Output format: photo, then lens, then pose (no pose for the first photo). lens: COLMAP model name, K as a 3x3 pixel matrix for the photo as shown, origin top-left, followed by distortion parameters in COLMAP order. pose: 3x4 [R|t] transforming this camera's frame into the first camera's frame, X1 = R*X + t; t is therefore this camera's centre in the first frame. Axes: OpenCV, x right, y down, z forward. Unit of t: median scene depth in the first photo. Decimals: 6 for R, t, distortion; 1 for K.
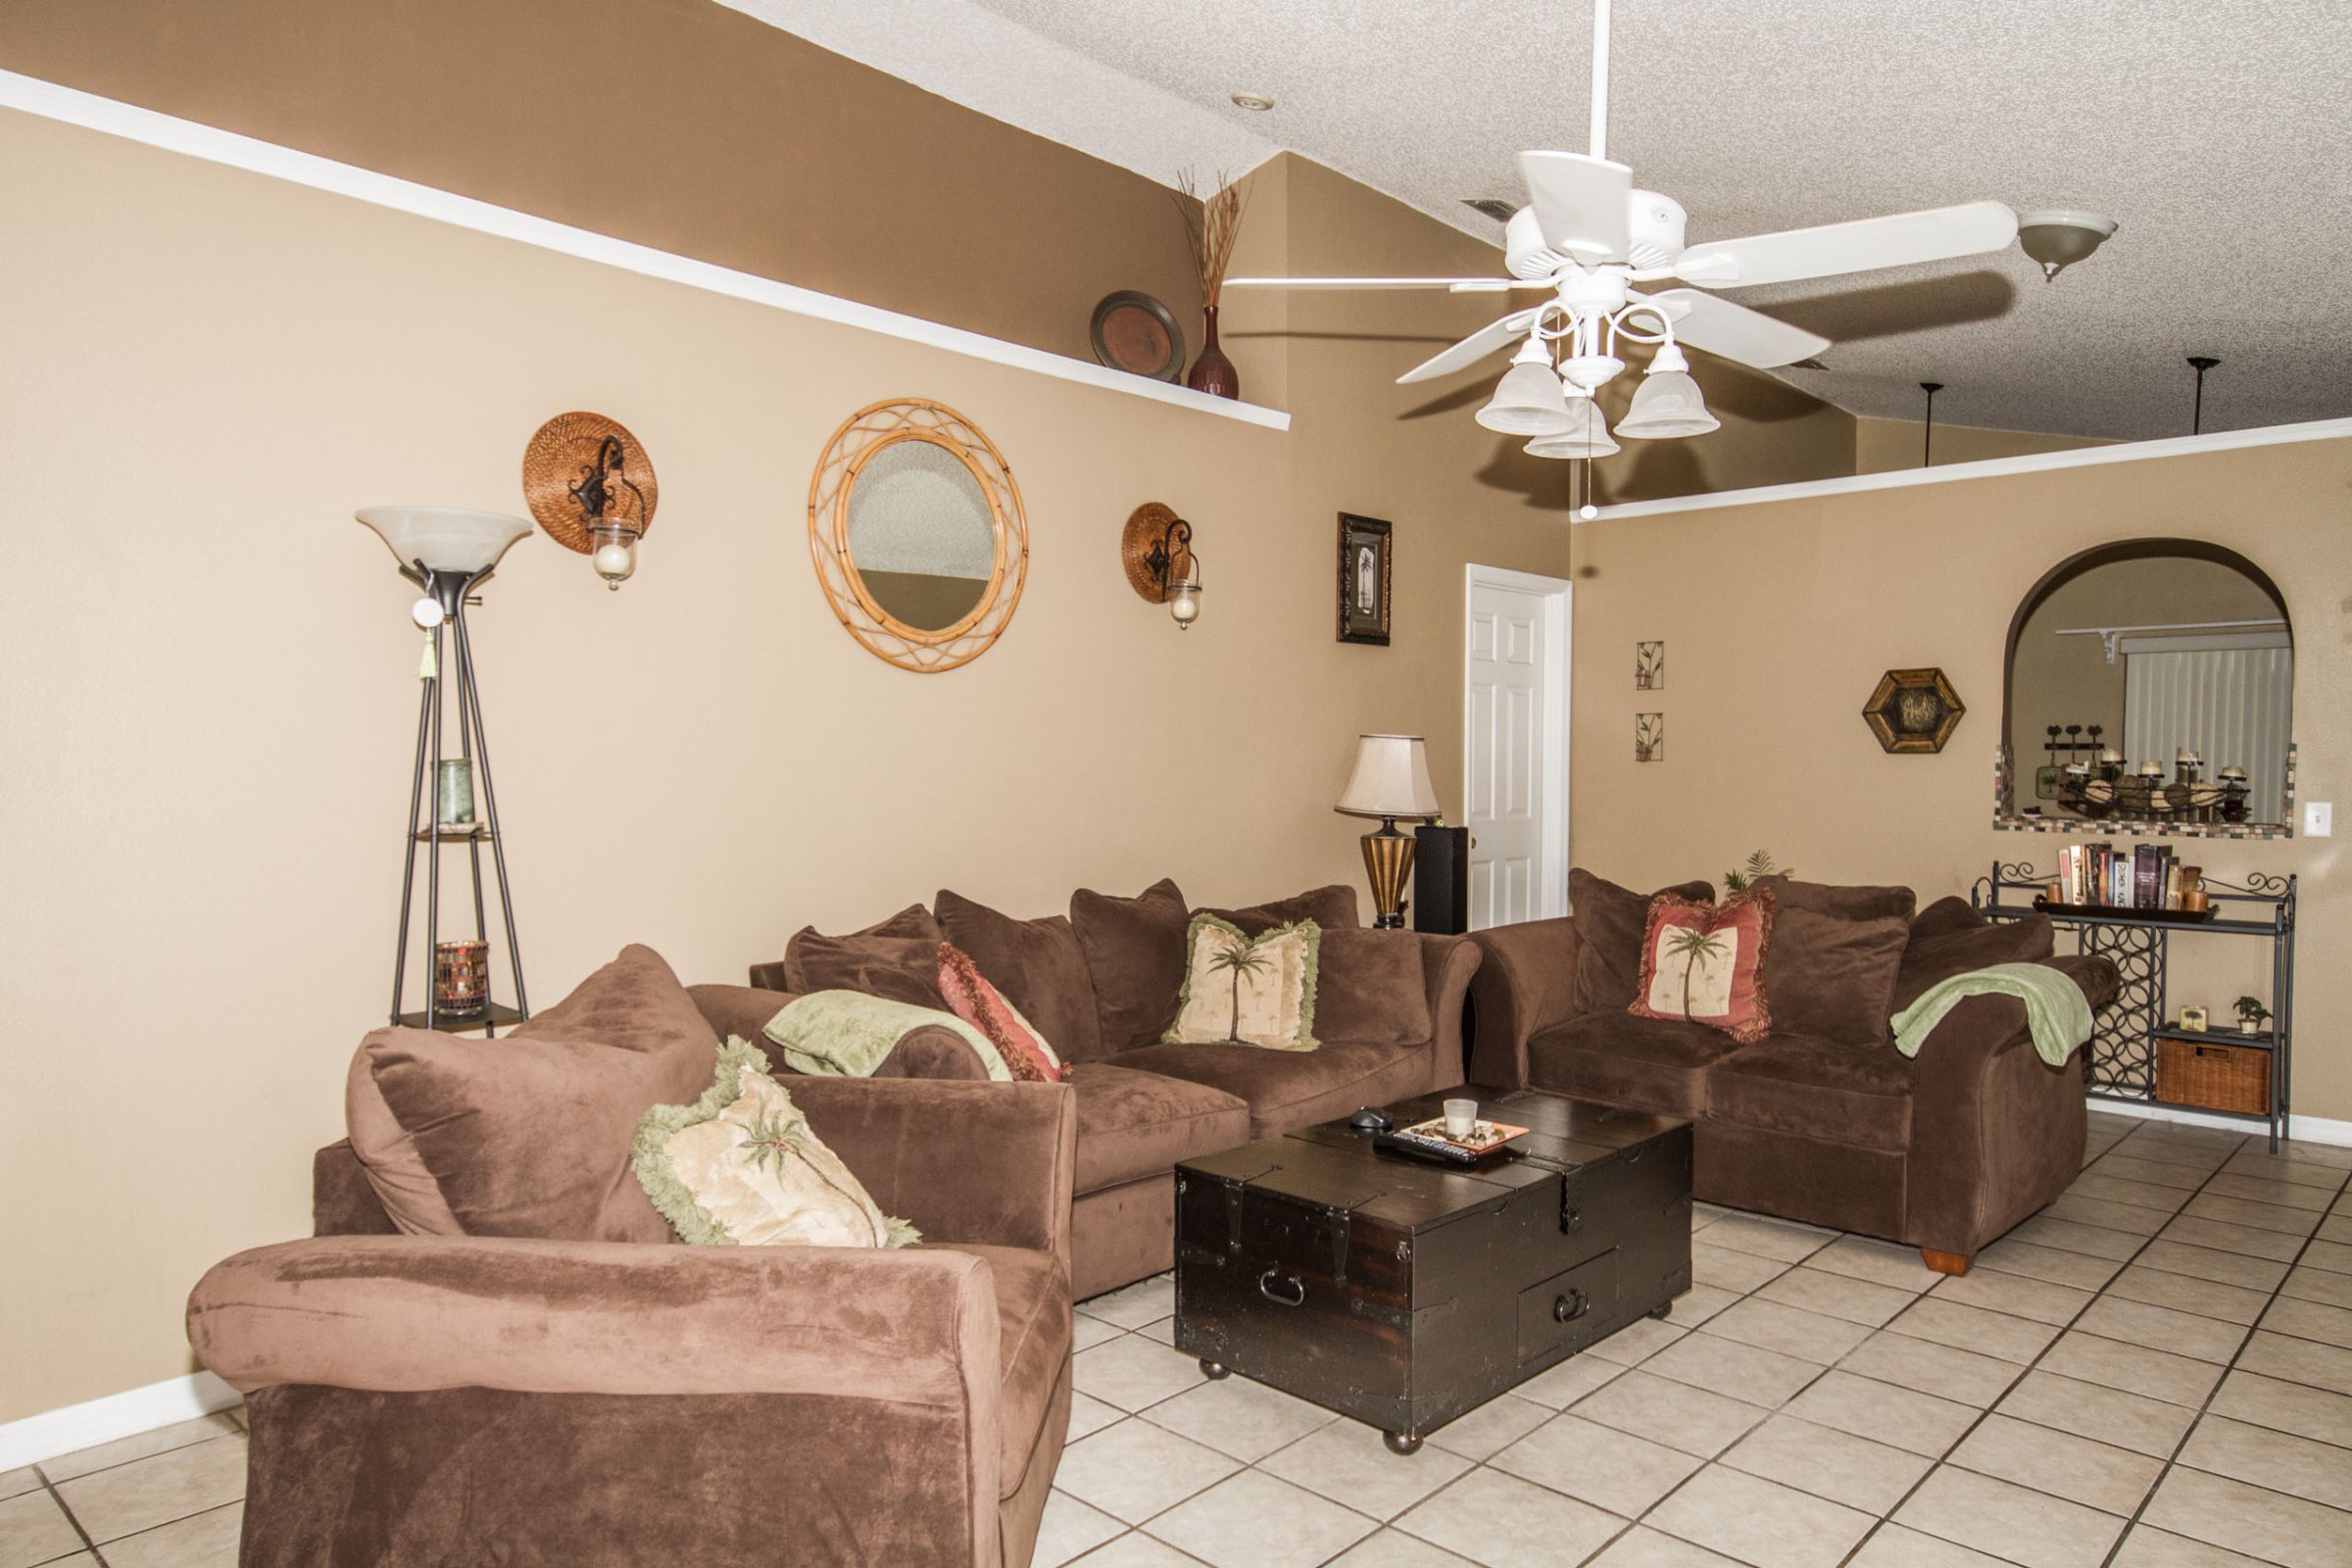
lens RADIAL K [[1527.6, 0, 1176.0], [0, 1527.6, 784.0], [0, 0, 1]] dist [0.002350, 0.000722]
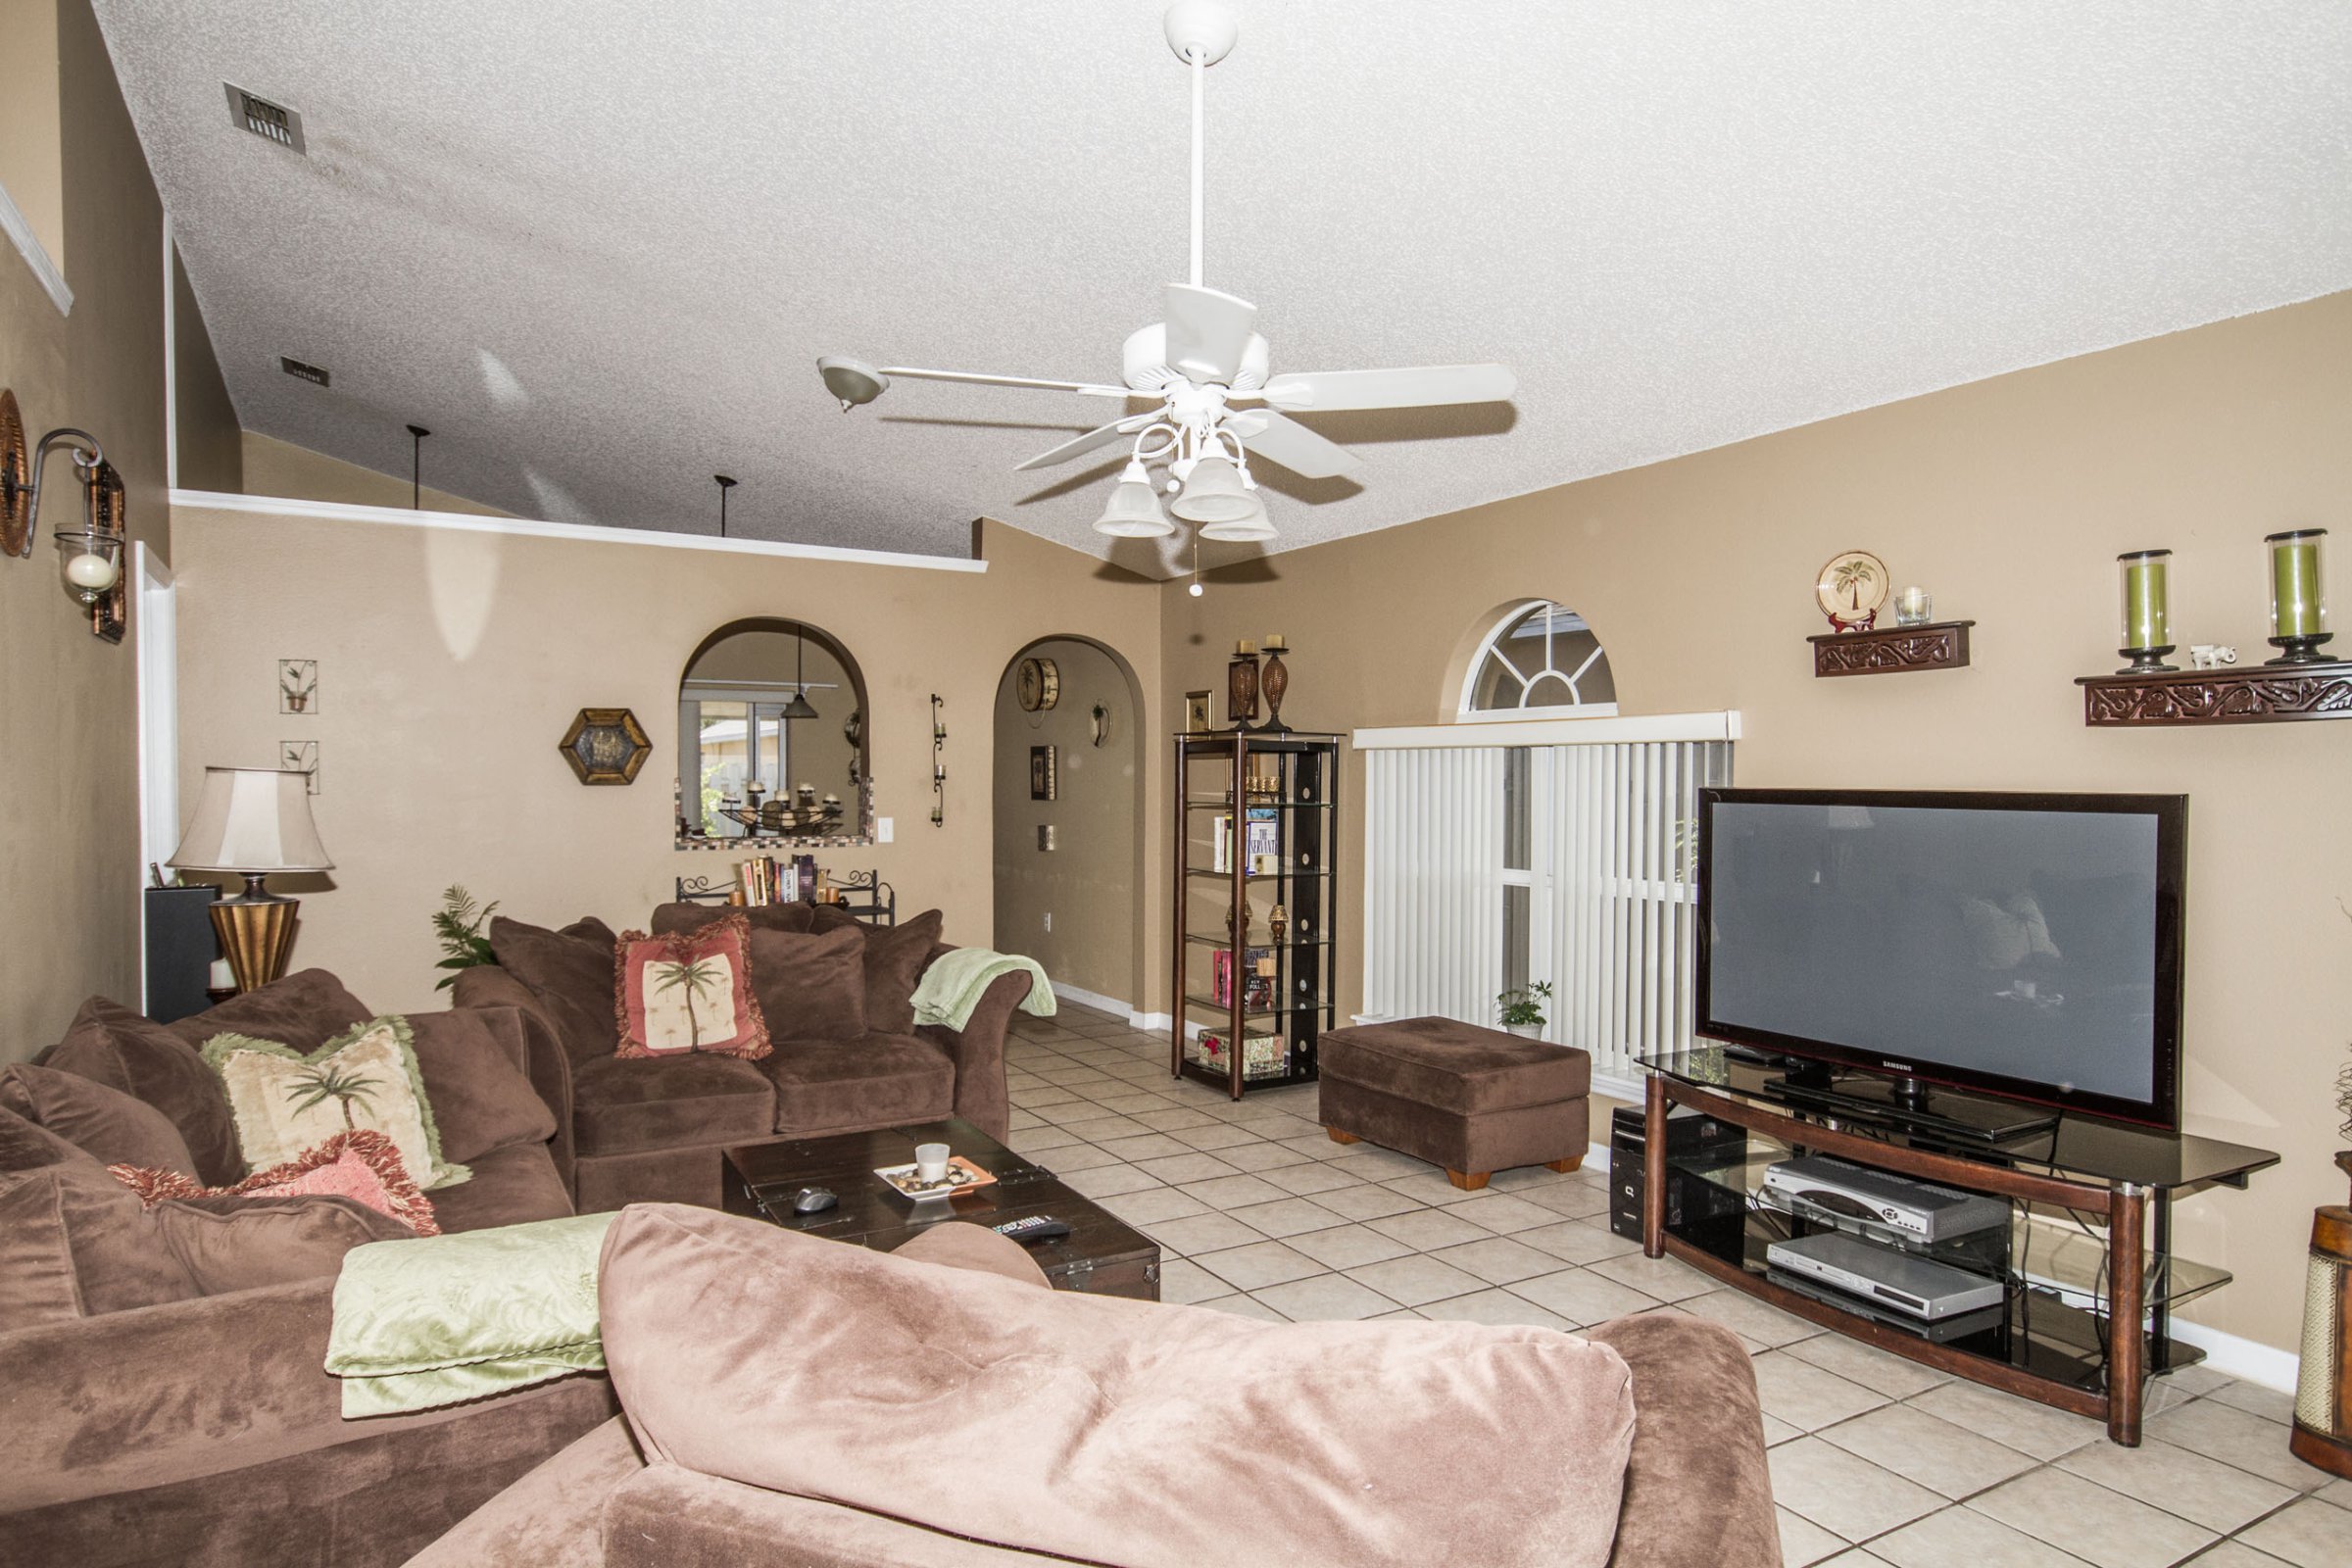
lens RADIAL K [[1350.2, 0, 1176.0], [0, 1350.2, 784.0], [0, 0, 1]] dist [0.000020, 0.000193]
pose [[0.286843, -0.005874, 0.957960, -0.369710], [0.019465, 0.999810, 0.000302, -0.014535], [-0.957780, 0.018560, 0.286903, 0.368498]]
